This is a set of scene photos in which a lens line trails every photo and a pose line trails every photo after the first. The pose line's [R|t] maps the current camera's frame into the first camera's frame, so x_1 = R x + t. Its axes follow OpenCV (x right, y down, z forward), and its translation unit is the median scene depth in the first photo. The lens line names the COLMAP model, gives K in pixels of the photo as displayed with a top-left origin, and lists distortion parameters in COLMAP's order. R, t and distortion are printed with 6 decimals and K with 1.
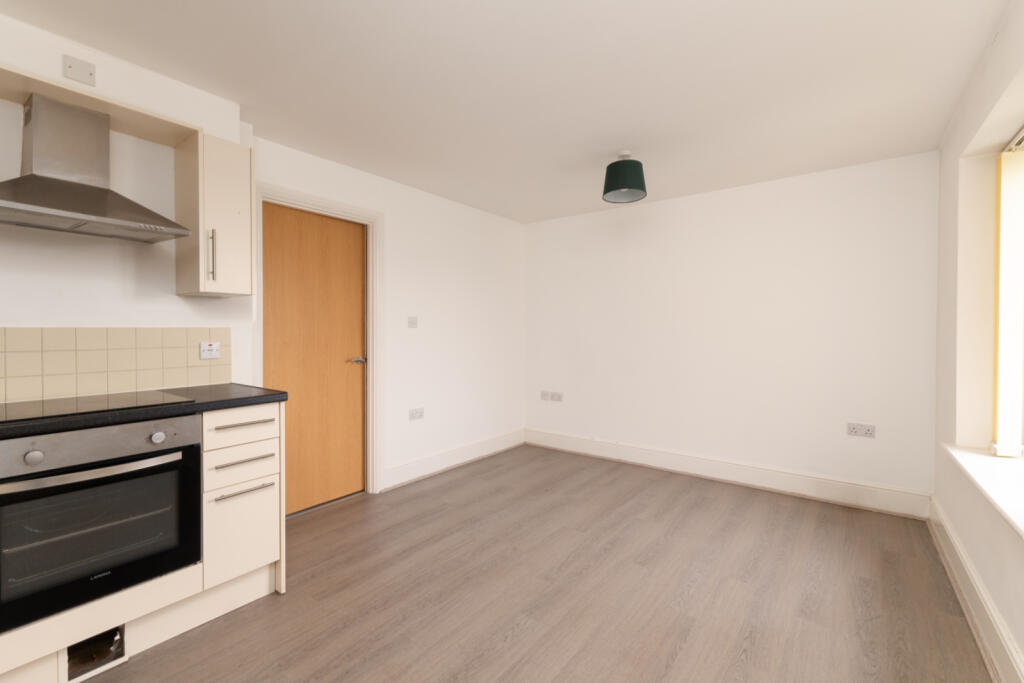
lens RADIAL K [[439.7, 0, 512.8], [0, 439.7, 334.7], [0, 0, 1]] dist [0.000331, -0.000195]
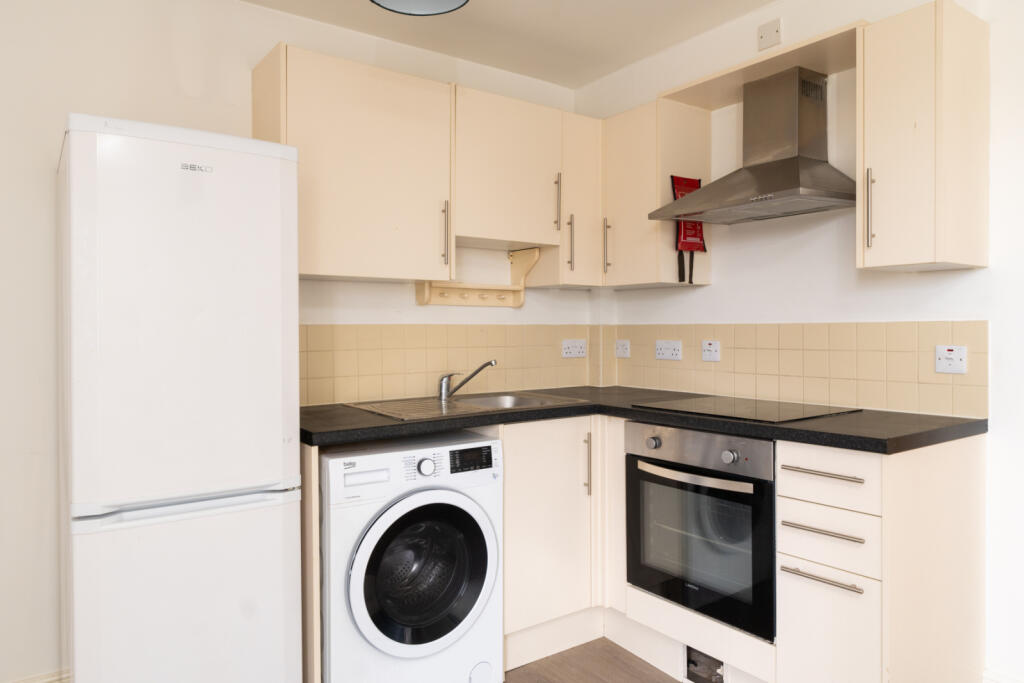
lens RADIAL K [[682.4, 0, 504.5], [0, 682.4, 338.6], [0, 0, 1]] dist [-0.002730, -0.003240]
pose [[-0.302978, 0.012369, -0.952917, 0.462458], [-0.006666, 0.999864, 0.015098, -0.002722], [0.952974, 0.010927, -0.302854, 0.854034]]
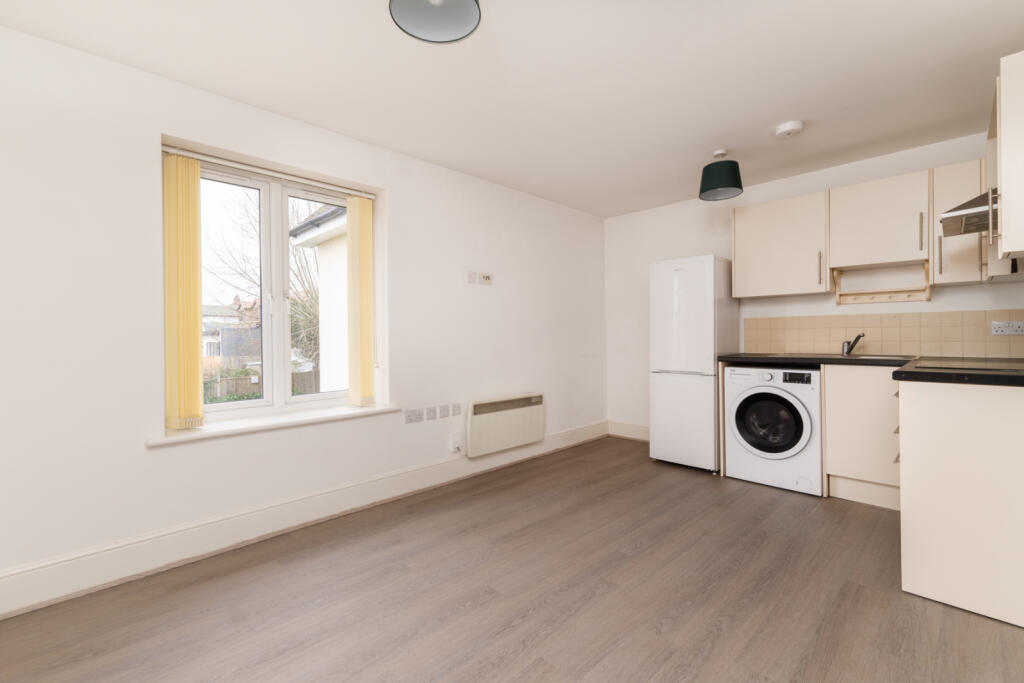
lens RADIAL K [[439.7, 0, 510.1], [0, 439.7, 337.0], [0, 0, 1]] dist [0.000331, -0.000195]
pose [[-0.989018, 0.008504, 0.147548, 0.160076], [0.010611, 0.999853, 0.013497, 0.040459], [-0.147411, 0.014914, -0.988963, 2.168816]]
